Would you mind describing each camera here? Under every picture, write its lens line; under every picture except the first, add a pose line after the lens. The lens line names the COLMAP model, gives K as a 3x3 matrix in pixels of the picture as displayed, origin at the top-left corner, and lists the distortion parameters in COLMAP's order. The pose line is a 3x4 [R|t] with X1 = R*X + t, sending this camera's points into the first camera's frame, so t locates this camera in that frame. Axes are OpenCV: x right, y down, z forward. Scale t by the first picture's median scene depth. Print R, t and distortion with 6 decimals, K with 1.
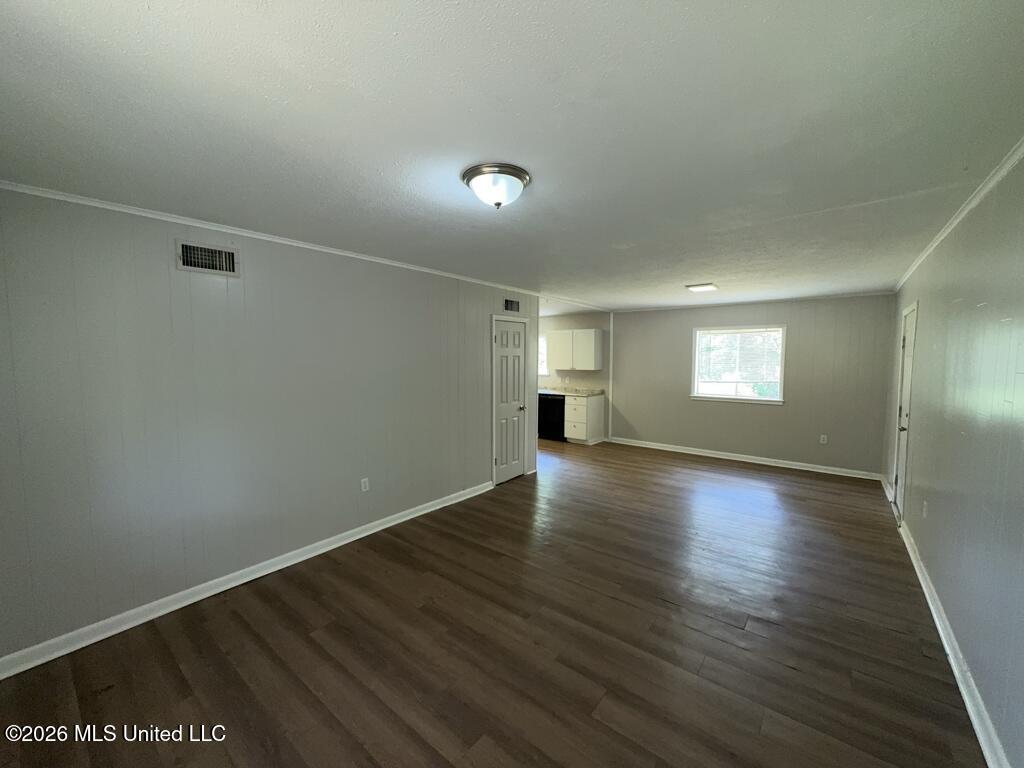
lens RADIAL K [[407.3, 0, 510.4], [0, 407.3, 383.4], [0, 0, 1]] dist [-0.003503, -0.000026]
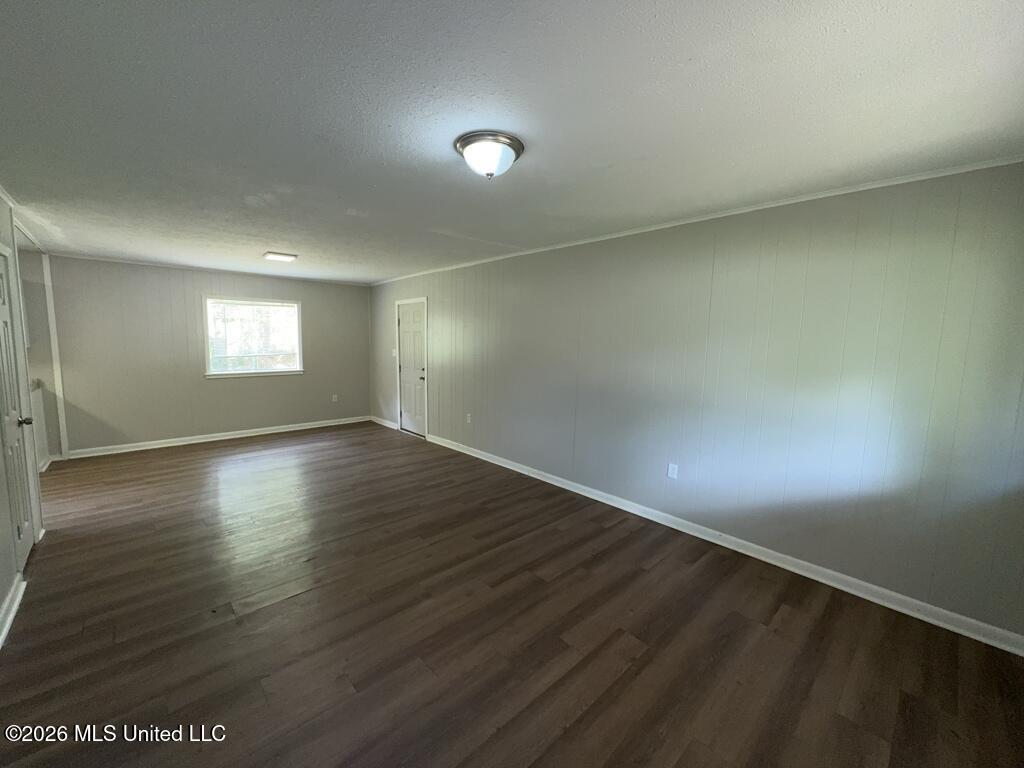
lens RADIAL K [[407.3, 0, 510.4], [0, 407.3, 383.4], [0, 0, 1]] dist [-0.003503, -0.000026]
pose [[0.151267, -0.111628, 0.982170, -0.346477], [0.048943, 0.993230, 0.105347, -0.010992], [-0.987281, 0.032134, 0.155706, 0.265349]]
